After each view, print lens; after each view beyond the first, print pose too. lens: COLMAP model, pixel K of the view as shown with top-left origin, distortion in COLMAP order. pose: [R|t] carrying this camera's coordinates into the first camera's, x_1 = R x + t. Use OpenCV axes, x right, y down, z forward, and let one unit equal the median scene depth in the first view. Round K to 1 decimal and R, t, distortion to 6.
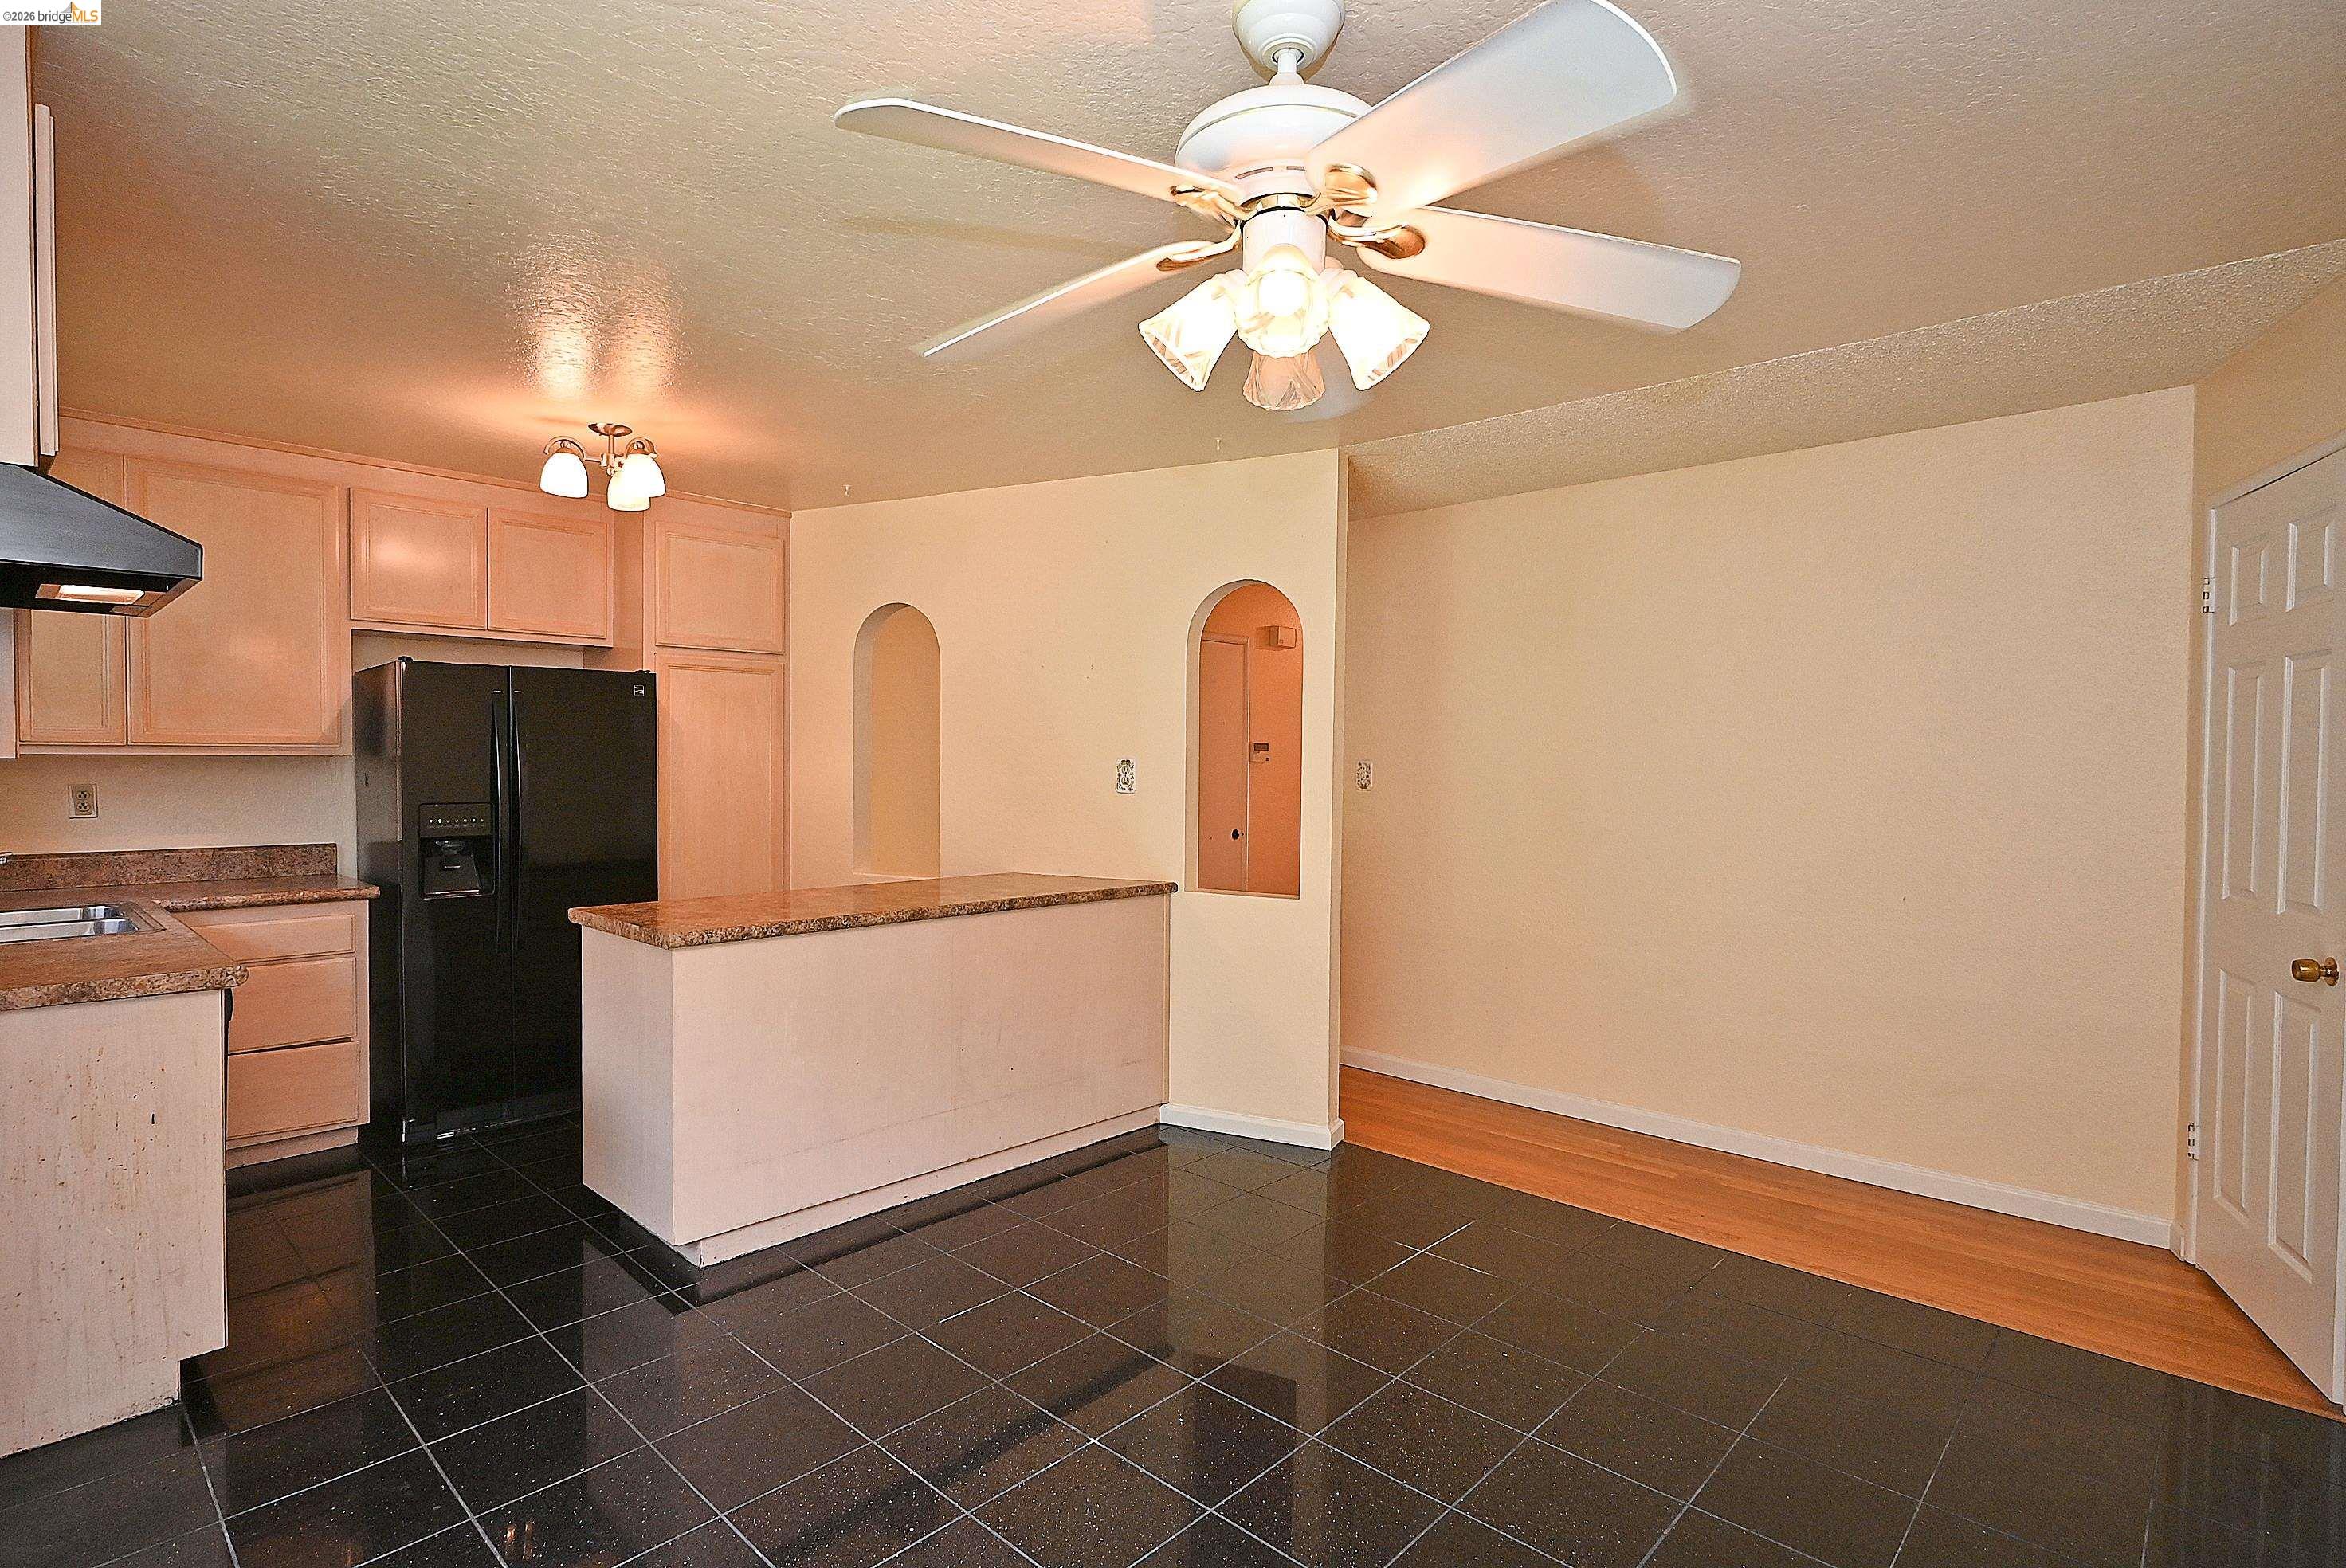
lens RADIAL K [[1162.6, 0, 1163.7], [0, 1162.6, 784.2], [0, 0, 1]] dist [-0.005633, 0.002648]
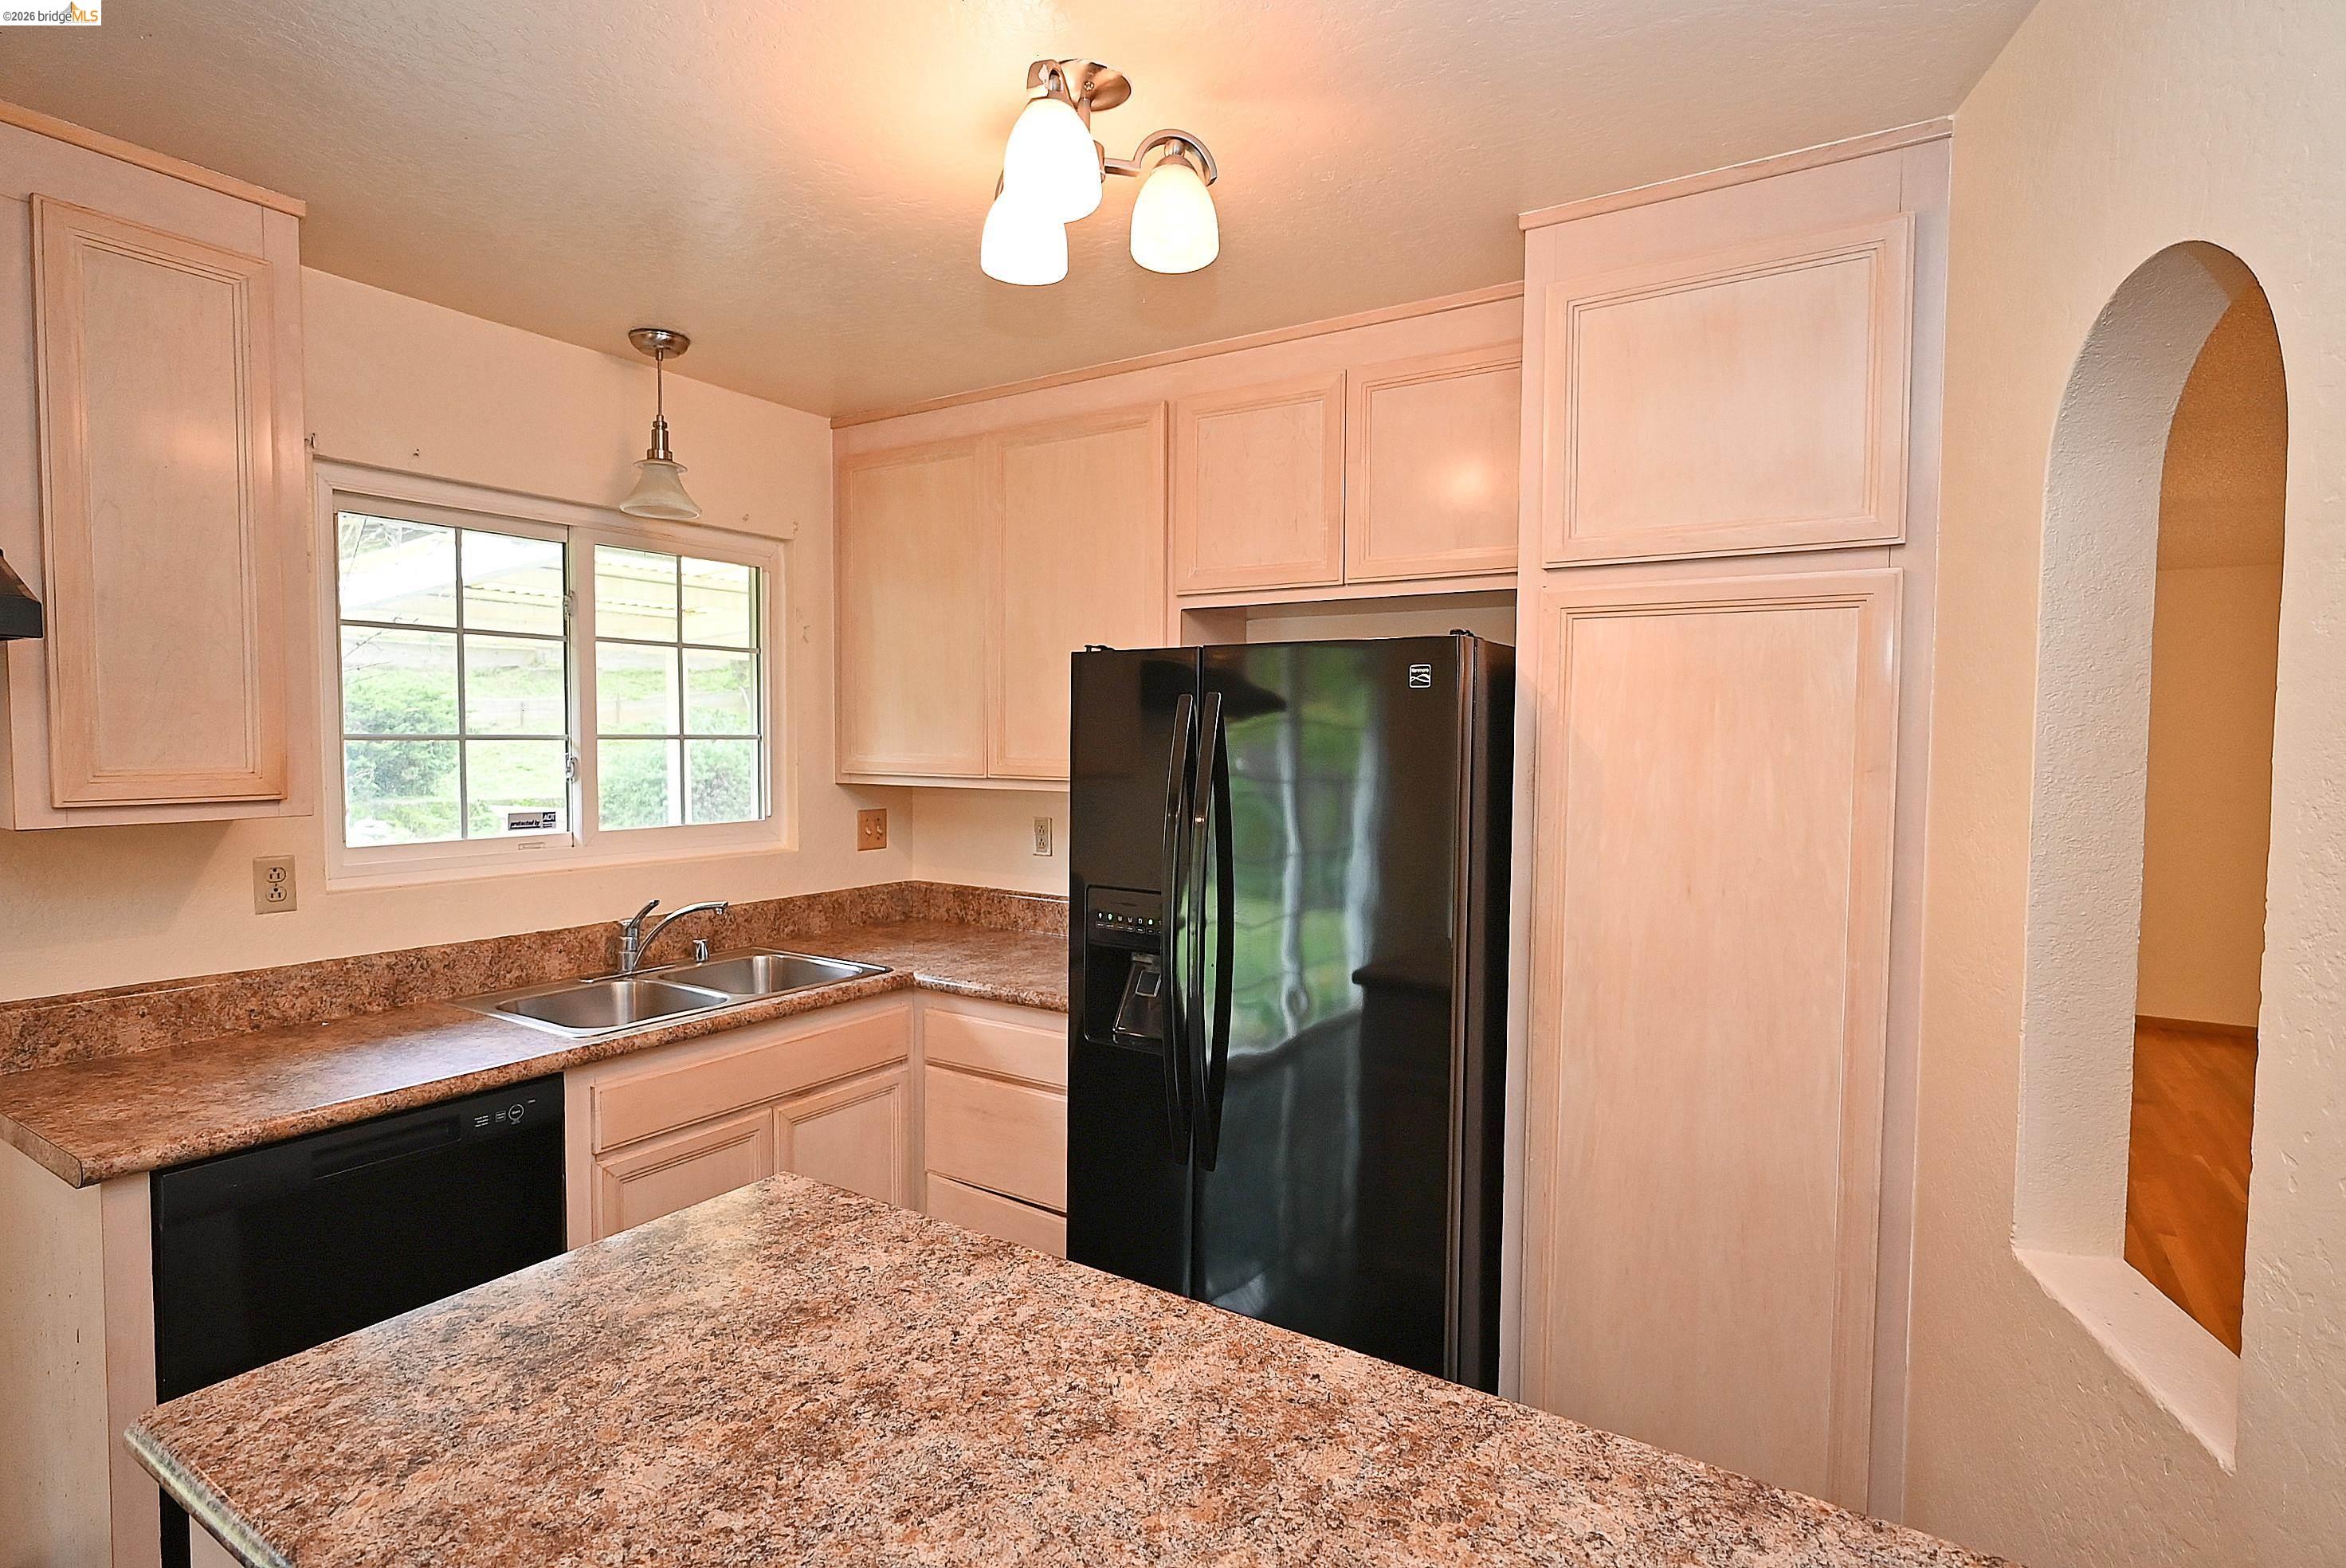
lens RADIAL K [[1162.6, 0, 1175.5], [0, 1162.6, 790.1], [0, 0, 1]] dist [-0.005633, 0.002648]
pose [[0.178761, 0.041781, -0.983005, -0.028421], [-0.027484, 0.998920, 0.037459, -0.058222], [0.983509, 0.020321, 0.179717, 0.938286]]
